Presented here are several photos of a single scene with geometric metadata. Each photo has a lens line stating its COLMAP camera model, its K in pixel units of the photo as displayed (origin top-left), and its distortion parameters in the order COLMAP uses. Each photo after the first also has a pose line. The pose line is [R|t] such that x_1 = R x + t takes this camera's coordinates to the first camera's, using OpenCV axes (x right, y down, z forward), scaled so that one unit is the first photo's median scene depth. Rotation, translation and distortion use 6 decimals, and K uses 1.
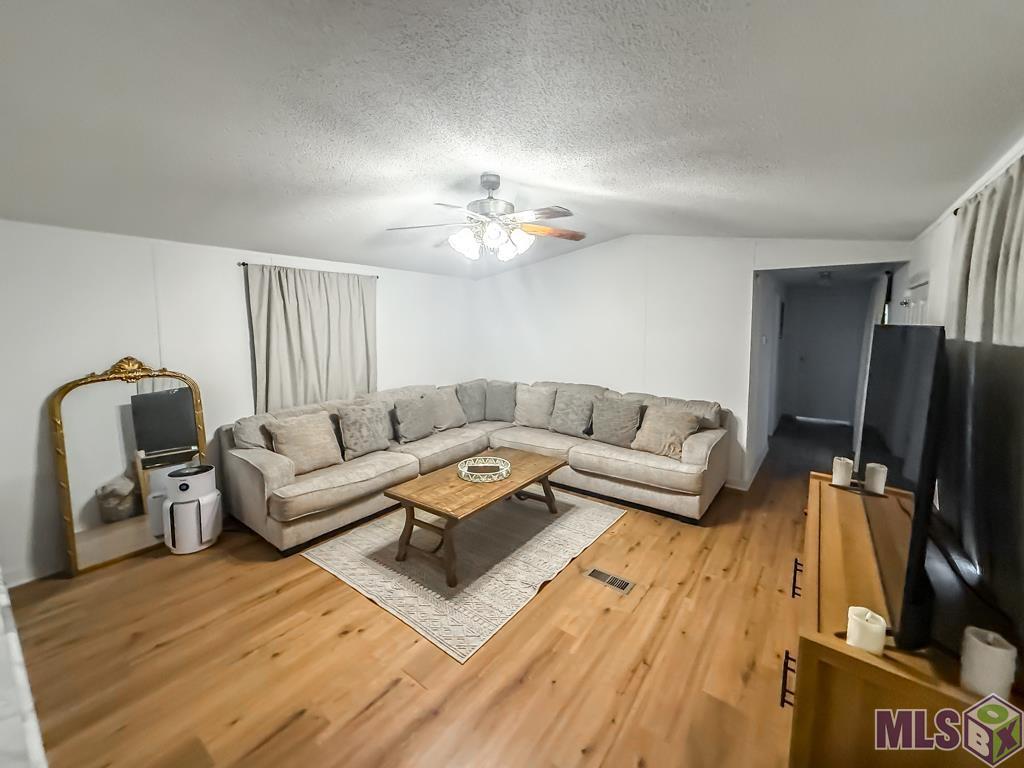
lens RADIAL K [[403.5, 0, 512.0], [0, 403.5, 384.0], [0, 0, 1]] dist [0.000645, -0.000069]
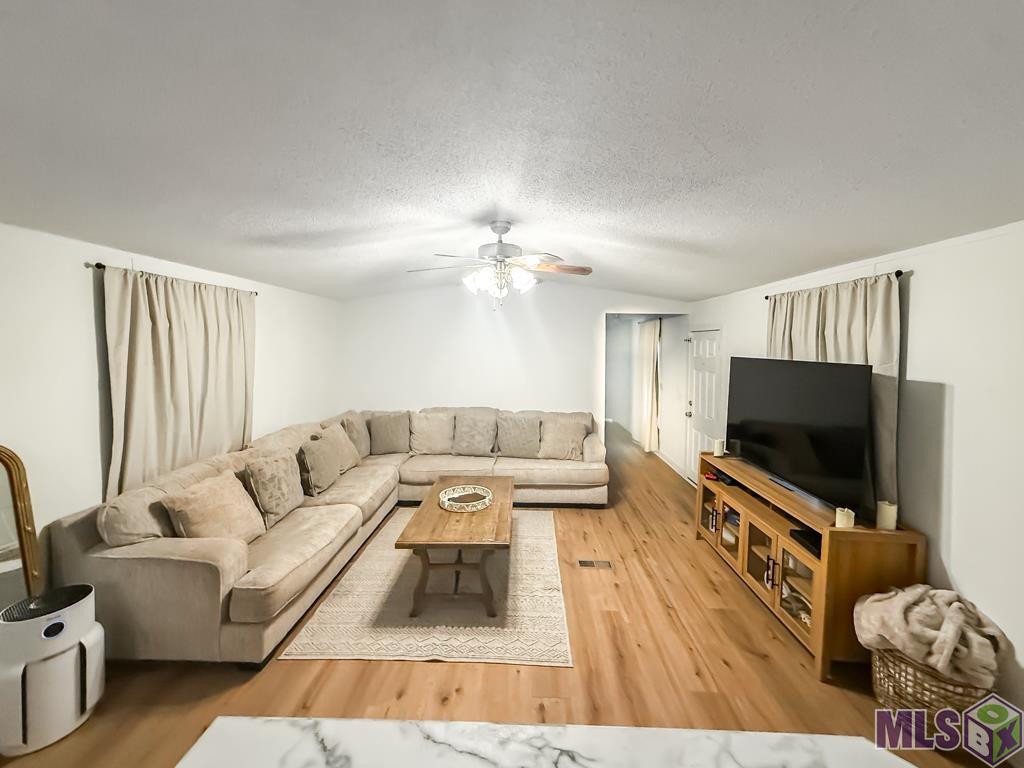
lens RADIAL K [[407.3, 0, 509.6], [0, 407.3, 388.9], [0, 0, 1]] dist [0.003268, 0.000051]
pose [[0.820616, -0.054645, 0.568862, -0.486937], [0.075164, 0.997091, -0.012649, -0.036282], [-0.566516, 0.053138, 0.822336, 0.079350]]
